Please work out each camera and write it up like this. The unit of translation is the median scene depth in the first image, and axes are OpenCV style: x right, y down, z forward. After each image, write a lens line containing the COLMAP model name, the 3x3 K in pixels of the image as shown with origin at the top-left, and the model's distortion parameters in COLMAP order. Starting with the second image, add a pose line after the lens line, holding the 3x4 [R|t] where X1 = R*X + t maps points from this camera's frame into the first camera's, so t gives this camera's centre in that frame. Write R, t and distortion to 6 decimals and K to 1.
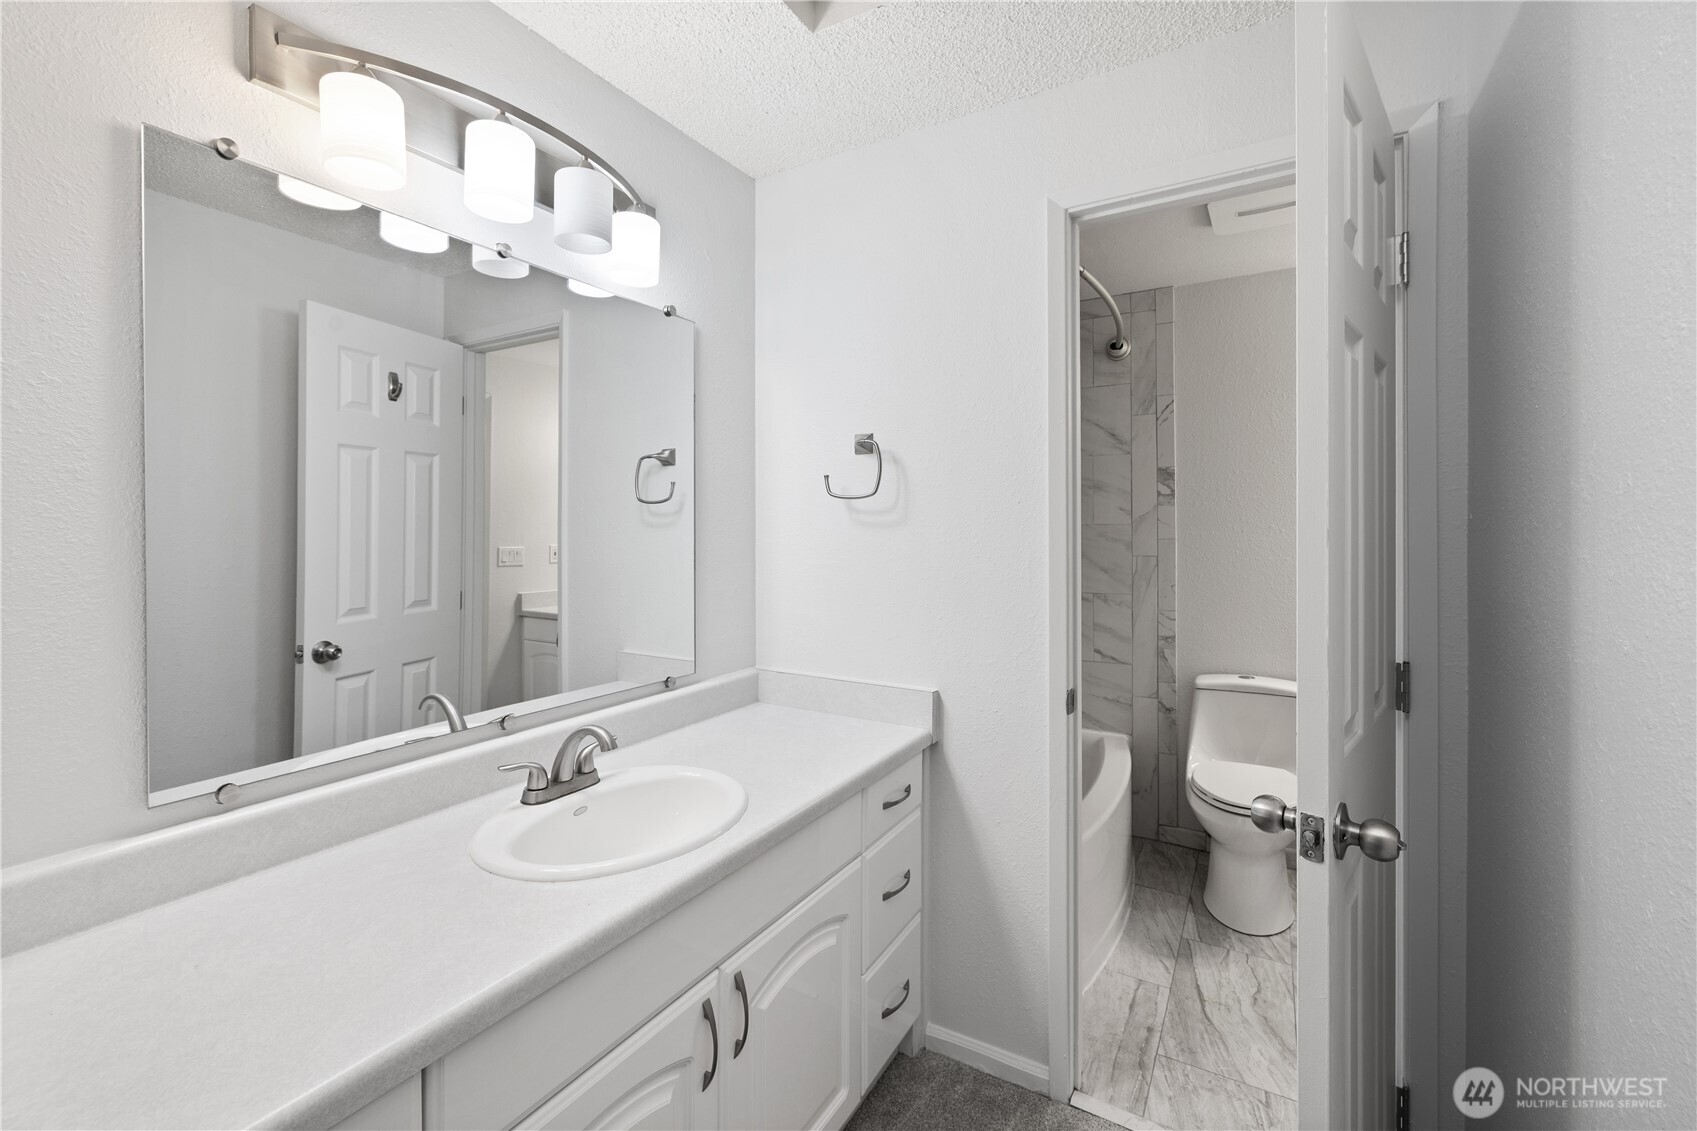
lens RADIAL K [[733.2, 0, 836.6], [0, 733.2, 518.9], [0, 0, 1]] dist [-0.000931, -0.000307]
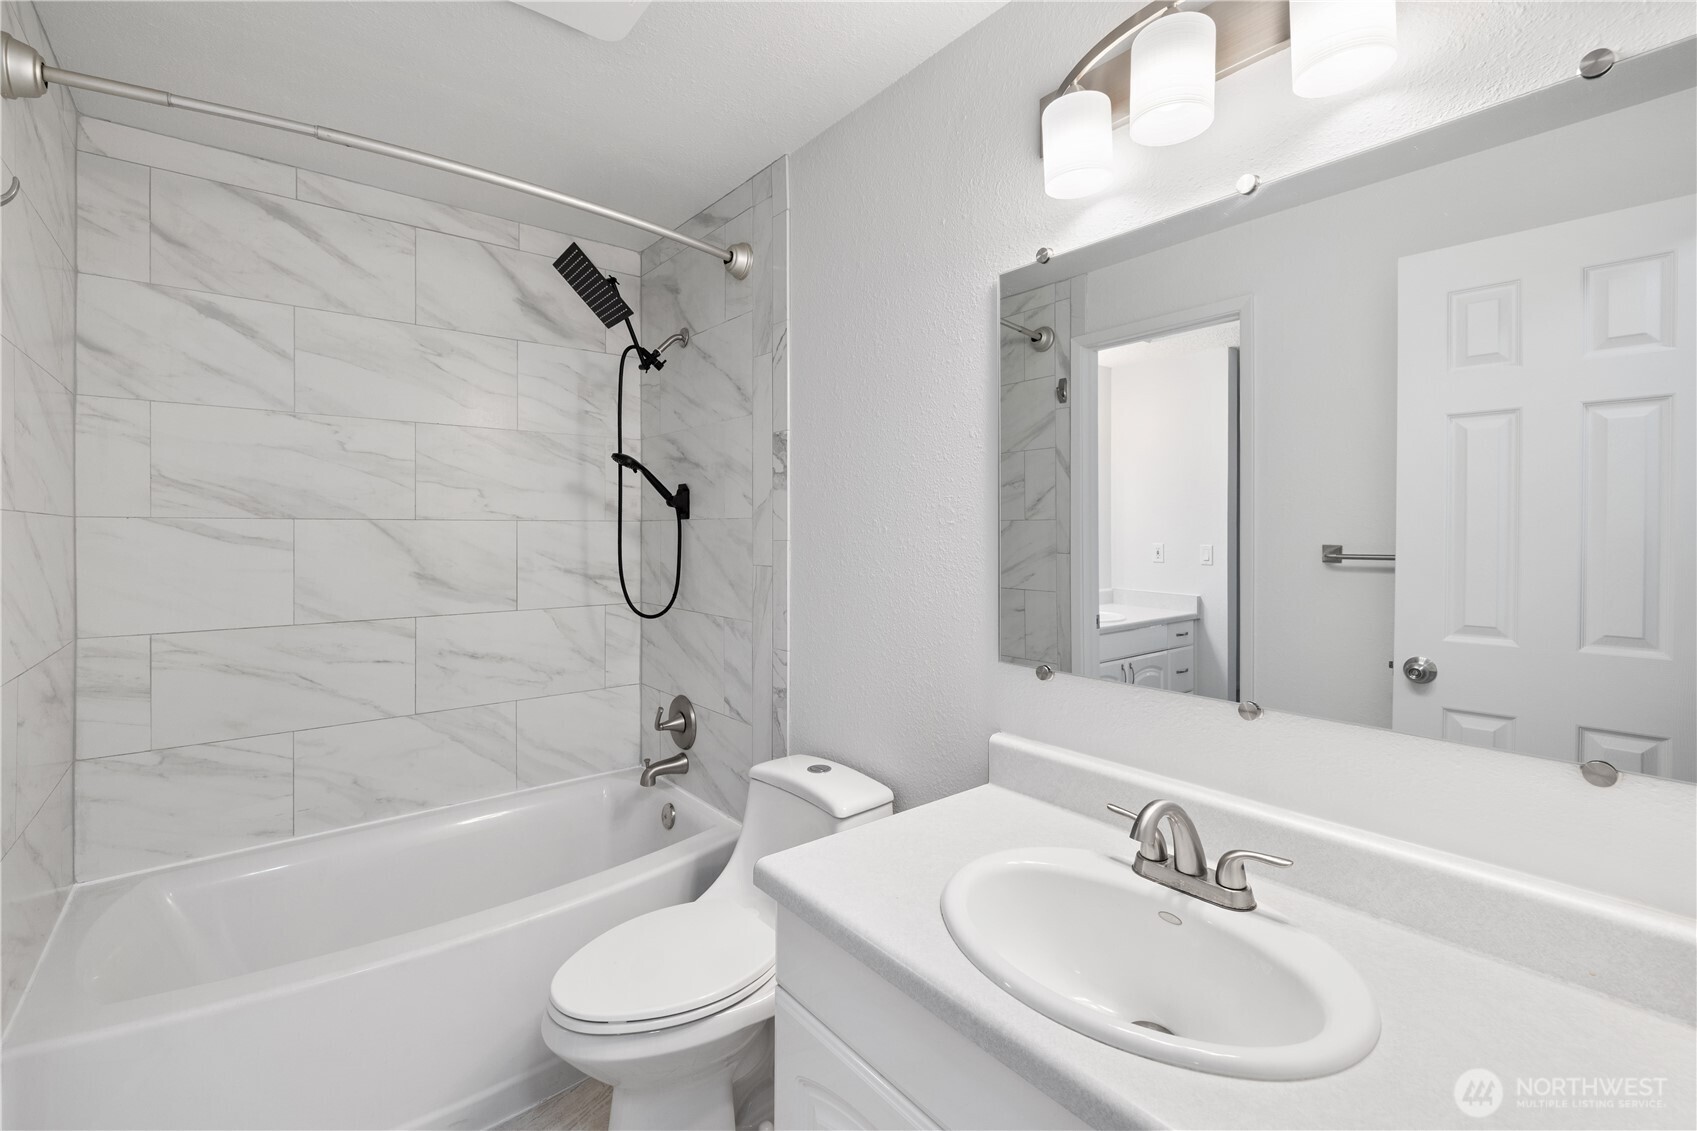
lens RADIAL K [[733.2, 0, 836.6], [0, 733.2, 518.9], [0, 0, 1]] dist [-0.000931, -0.000307]
pose [[0.939951, 0.003406, -0.341293, 0.716374], [-0.003789, 0.999993, -0.000454, 0.008070], [0.341289, 0.001720, 0.939957, 0.394836]]
